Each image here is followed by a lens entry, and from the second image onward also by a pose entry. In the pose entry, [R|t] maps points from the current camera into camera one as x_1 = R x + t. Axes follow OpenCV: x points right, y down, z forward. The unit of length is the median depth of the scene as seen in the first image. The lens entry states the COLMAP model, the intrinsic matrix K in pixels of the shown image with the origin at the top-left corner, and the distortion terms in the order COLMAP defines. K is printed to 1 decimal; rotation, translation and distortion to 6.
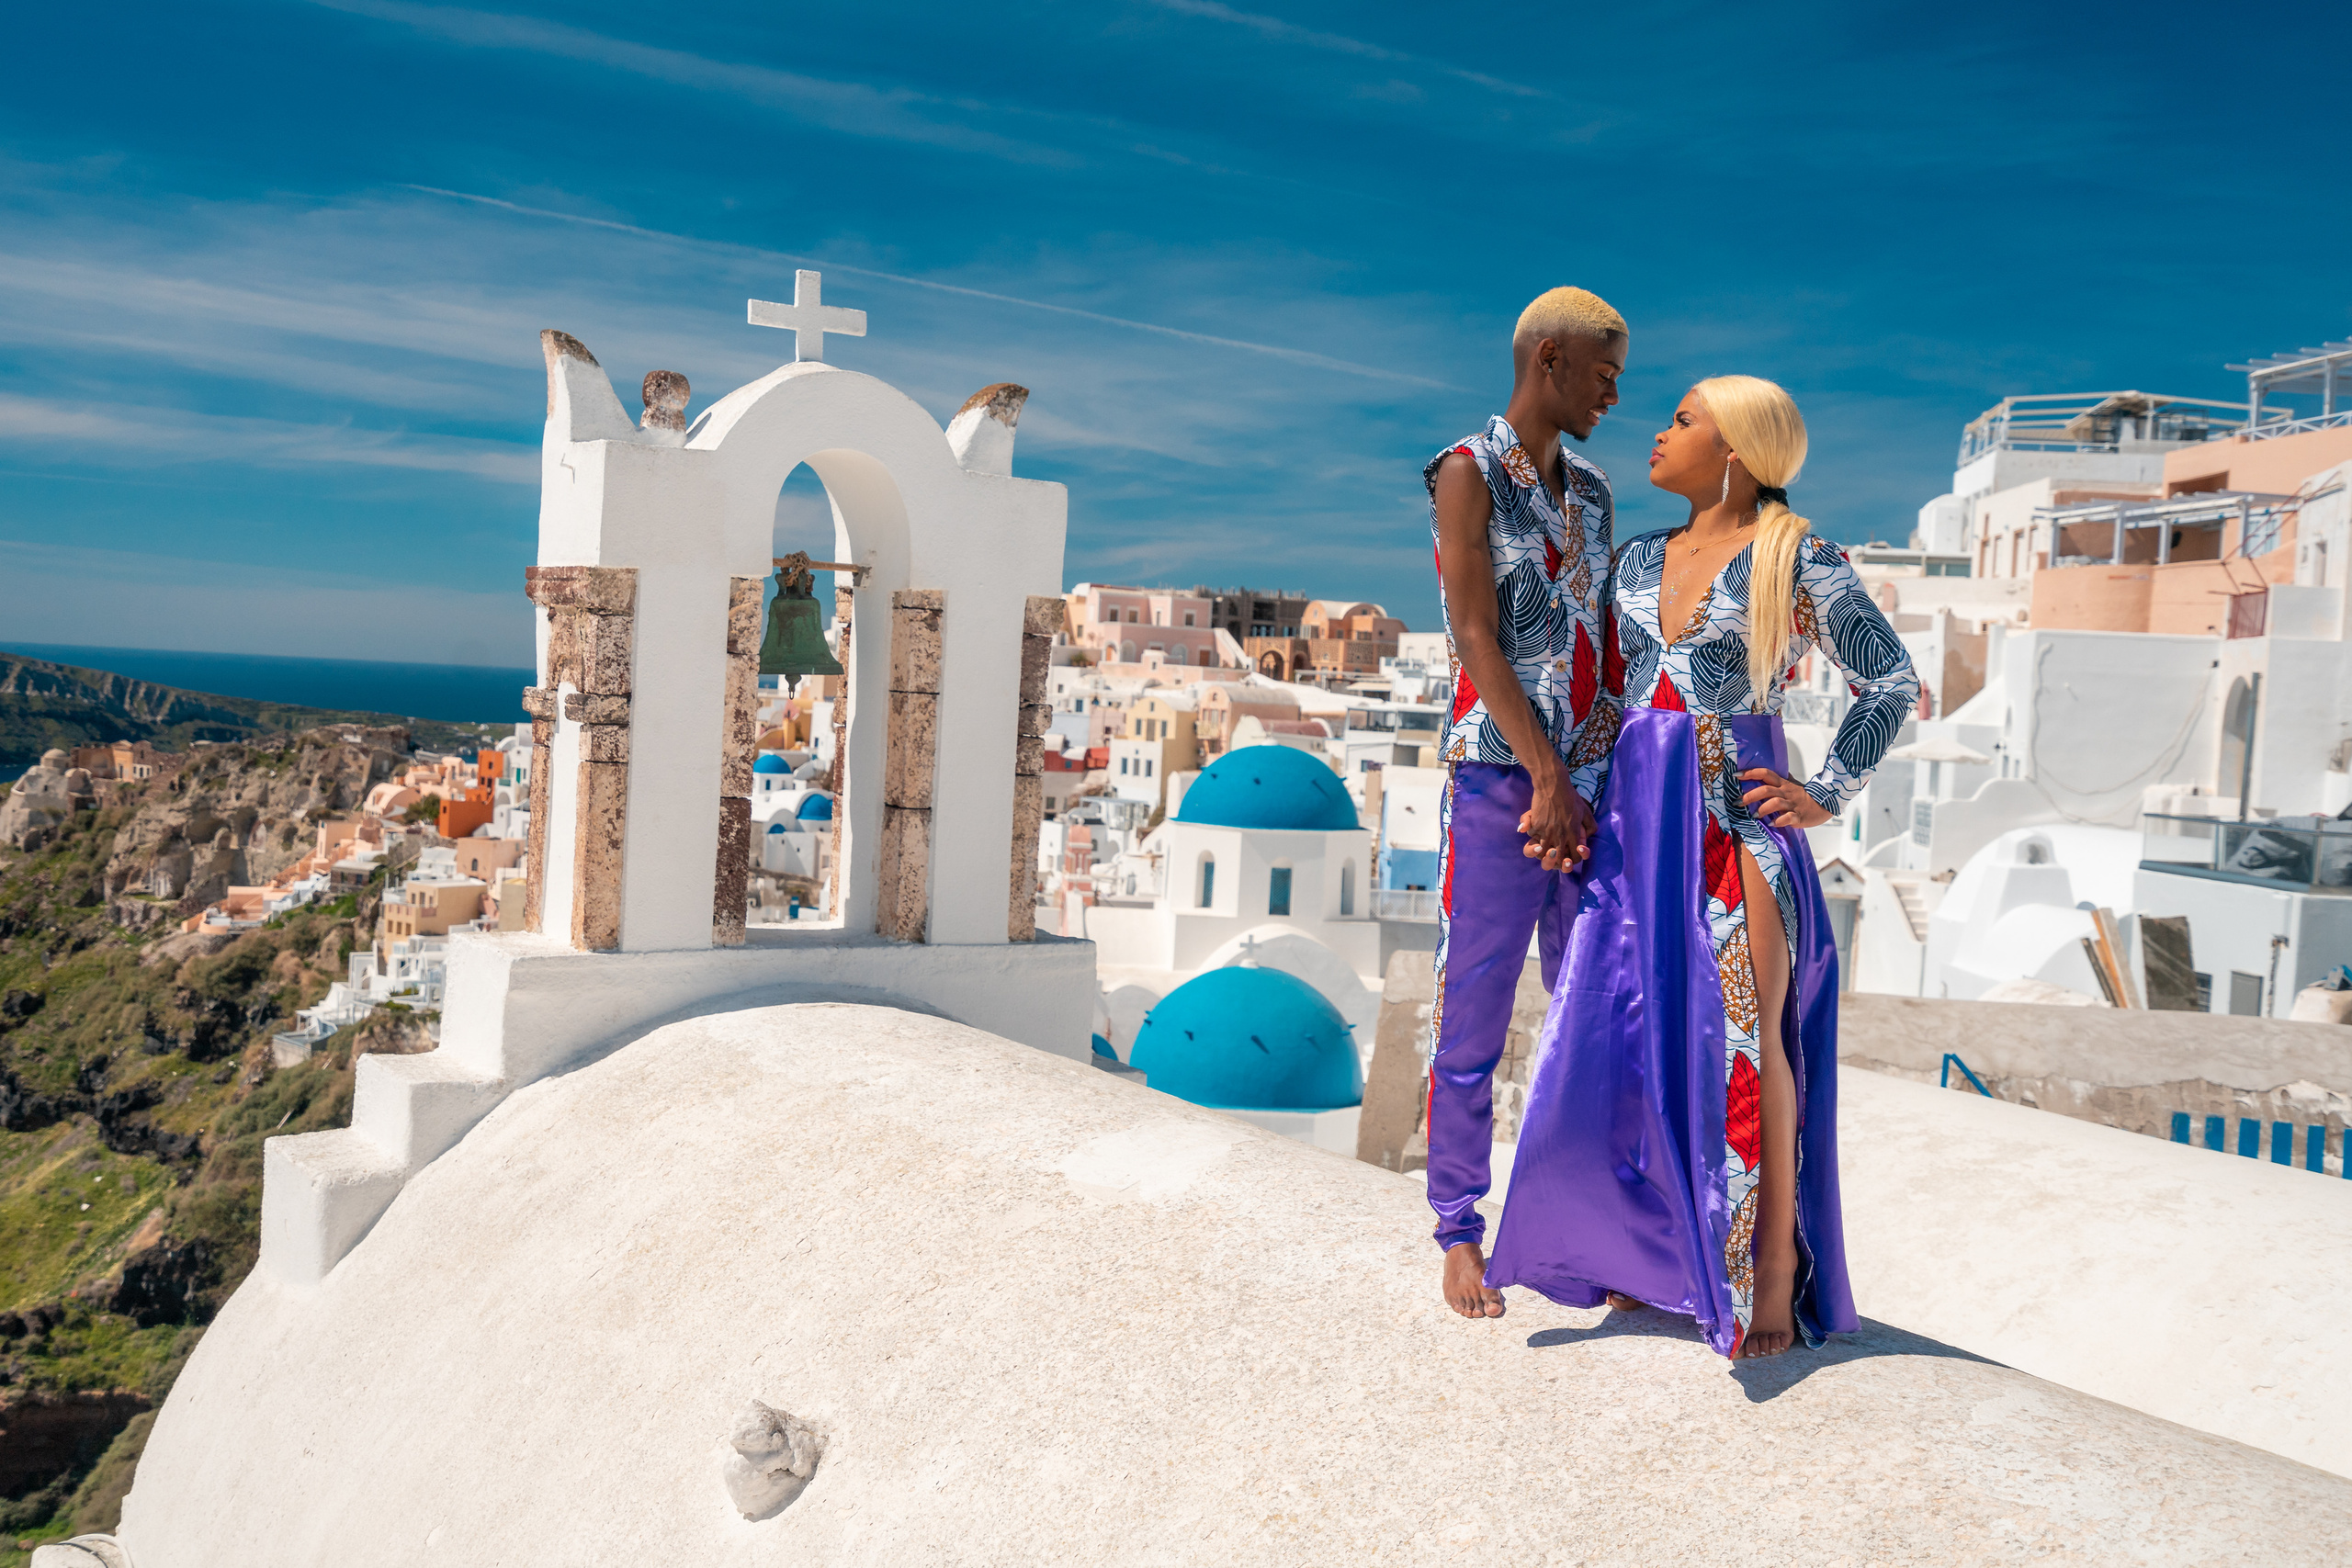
lens RADIAL K [[2333.3, 0, 1139.3], [0, 2333.3, 755.1], [0, 0, 1]] dist [0.017421, -0.006332]
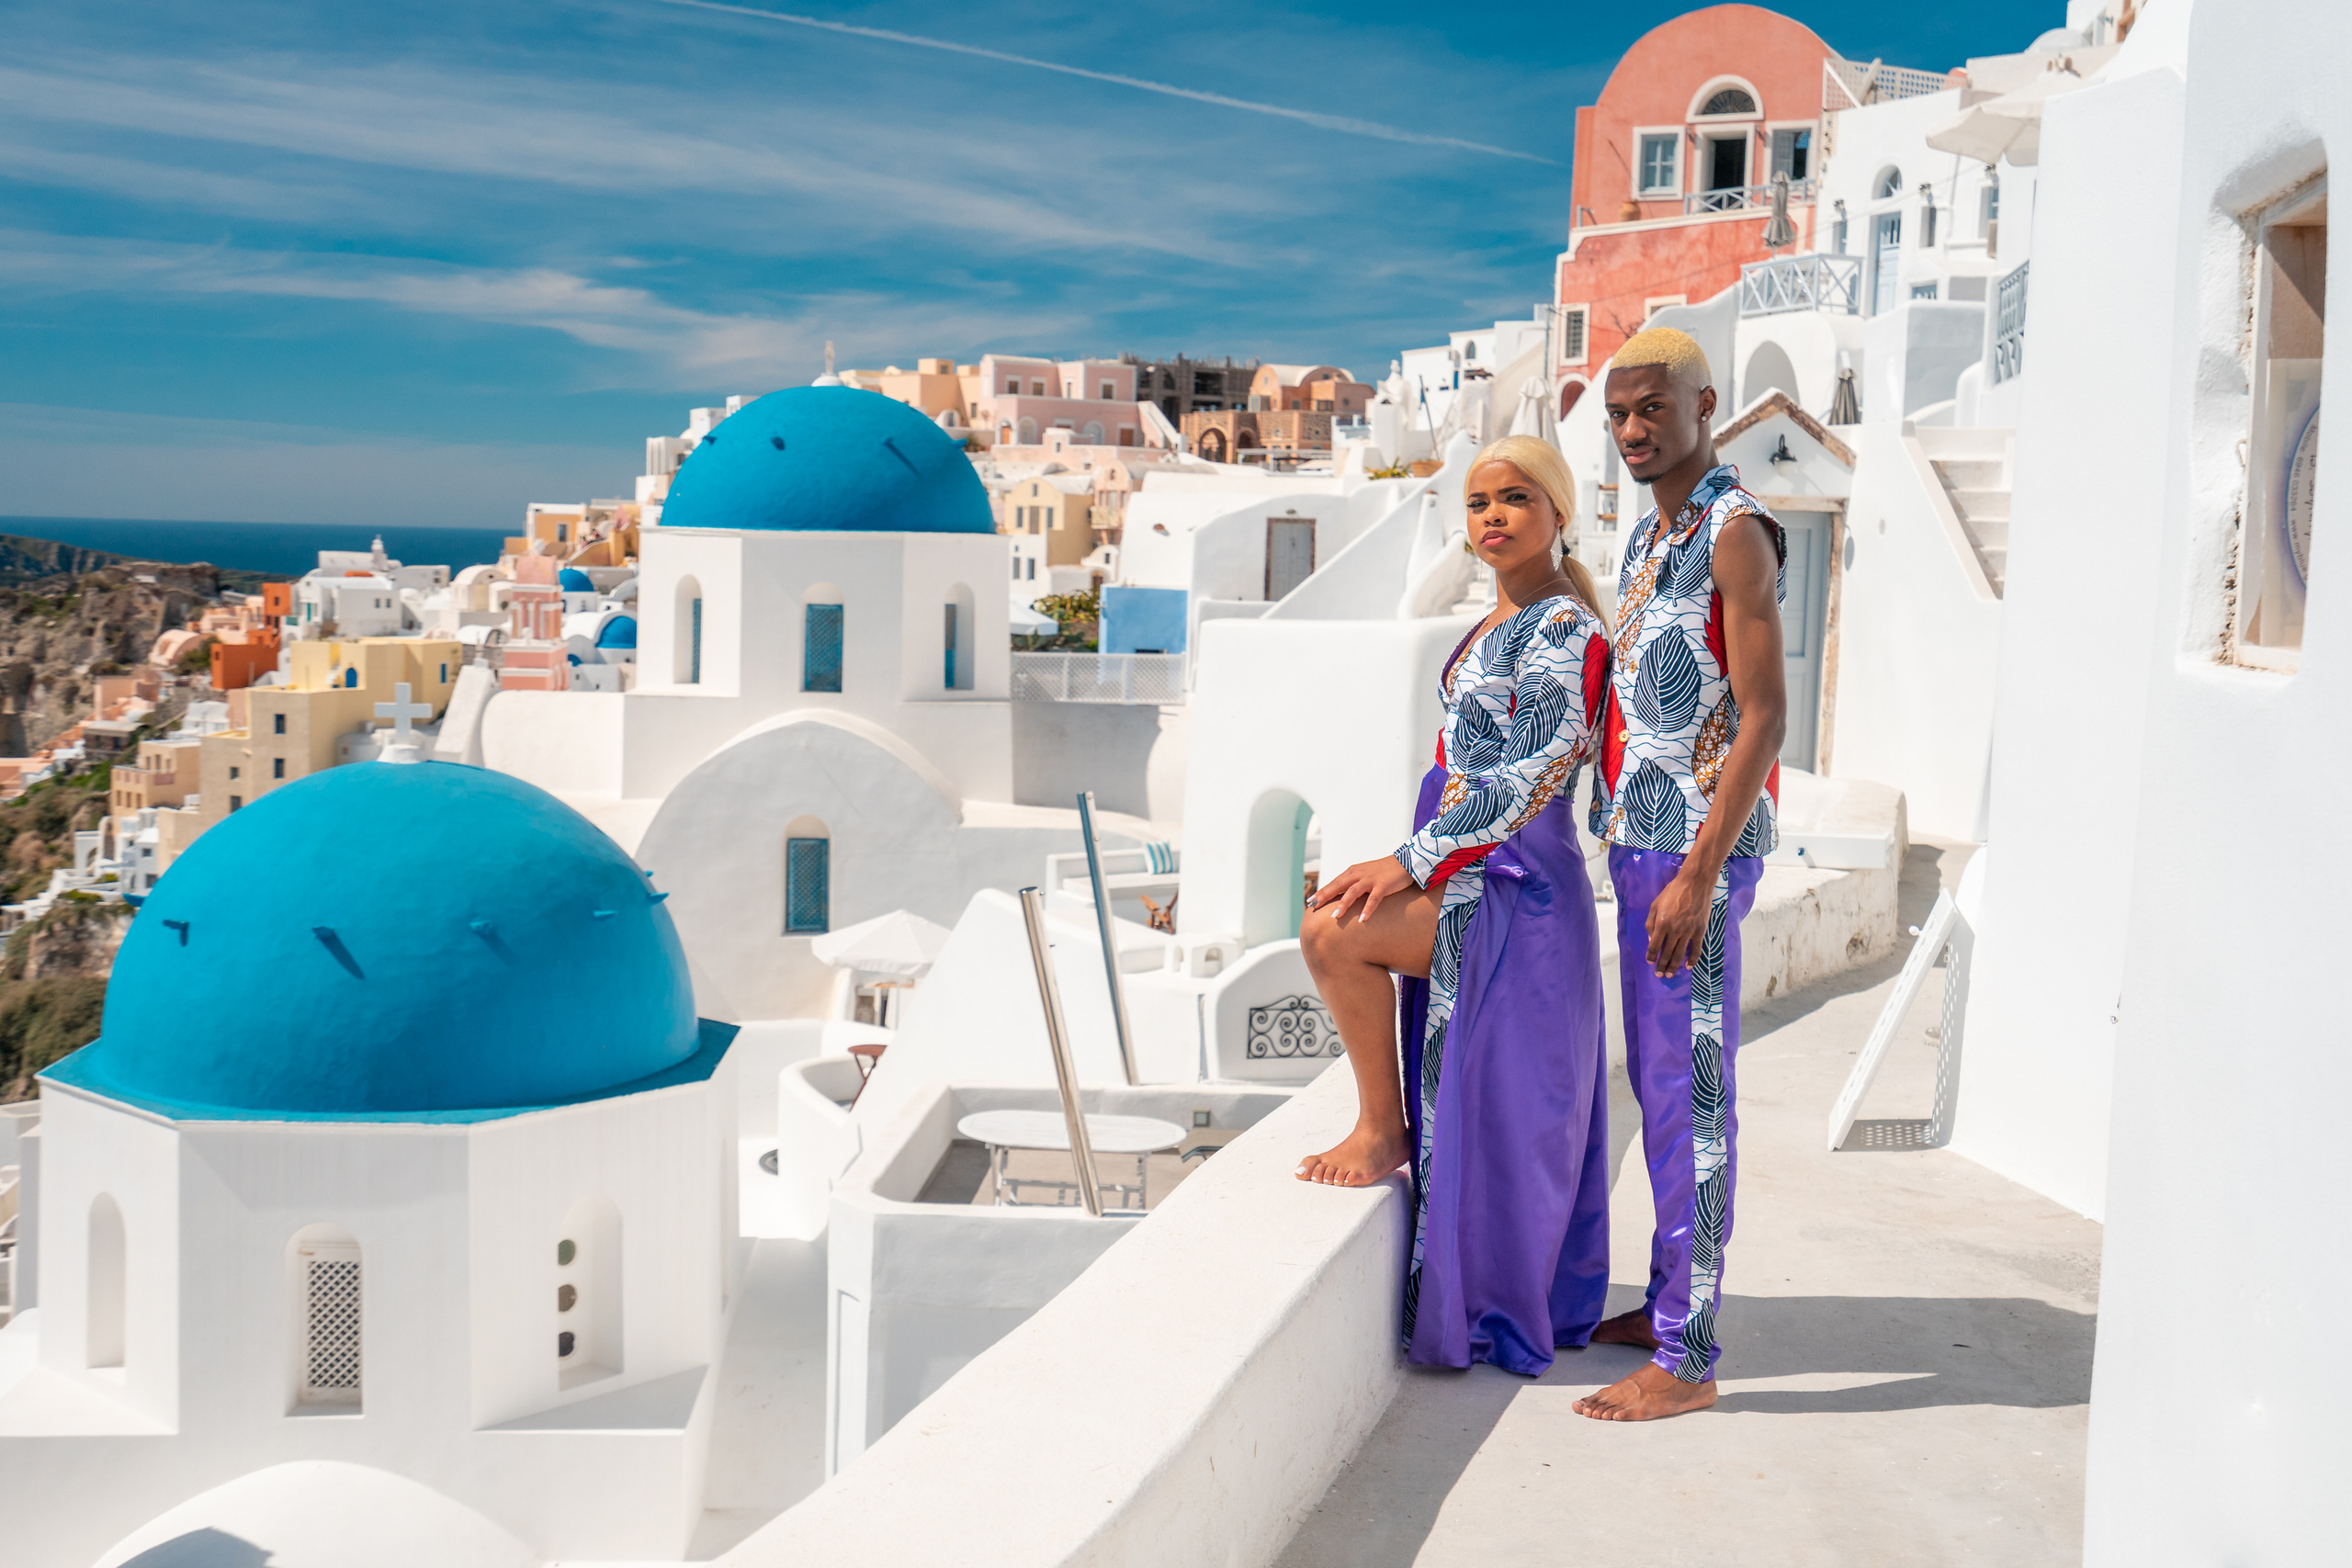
lens RADIAL K [[2519.4, 0, 1179.1], [0, 2519.4, 742.3], [0, 0, 1]] dist [0.024894, 0.018169]
pose [[0.999643, -0.026715, 0.000316, 0.051541], [0.026656, 0.998107, 0.055431, 0.018296], [-0.001796, -0.055403, 0.998462, 0.153381]]
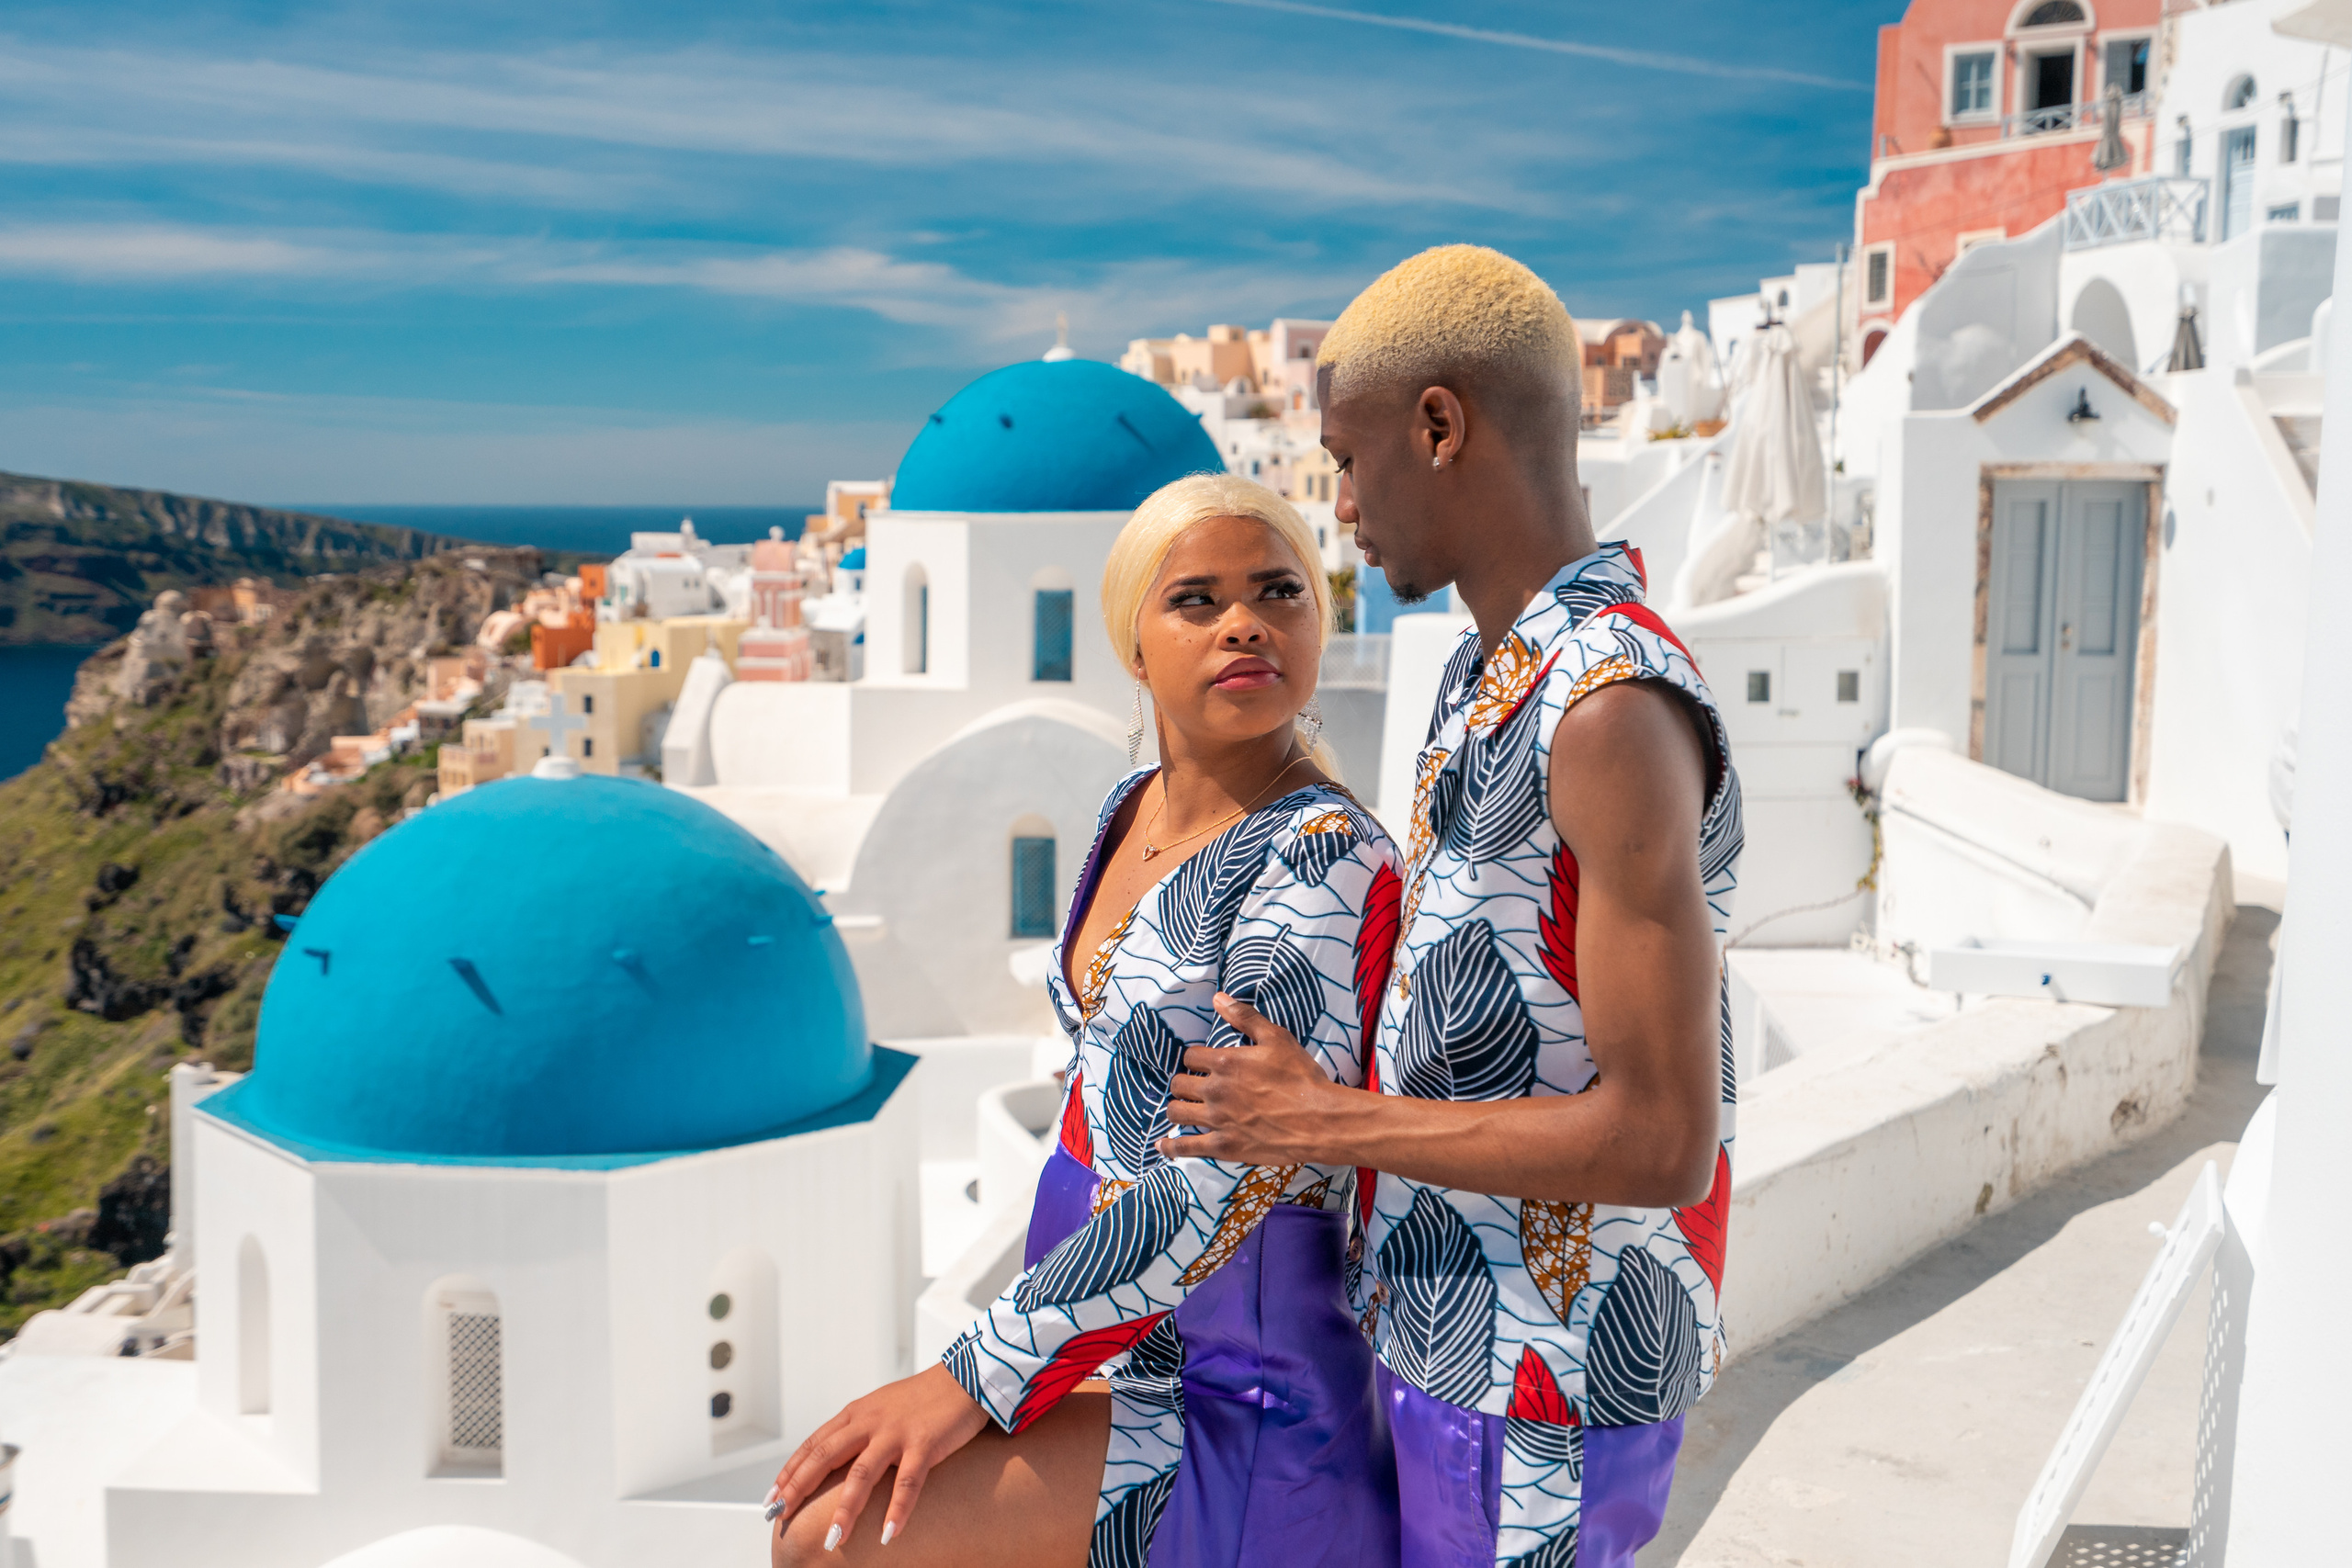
lens RADIAL K [[2530.7, 0, 1125.4], [0, 2530.7, 799.0], [0, 0, 1]] dist [0.022574, -0.020911]
pose [[0.989188, -0.030701, -0.143405, 0.056253], [0.043206, 0.995451, 0.084916, 0.017351], [0.140145, -0.090194, 0.986014, 0.166561]]
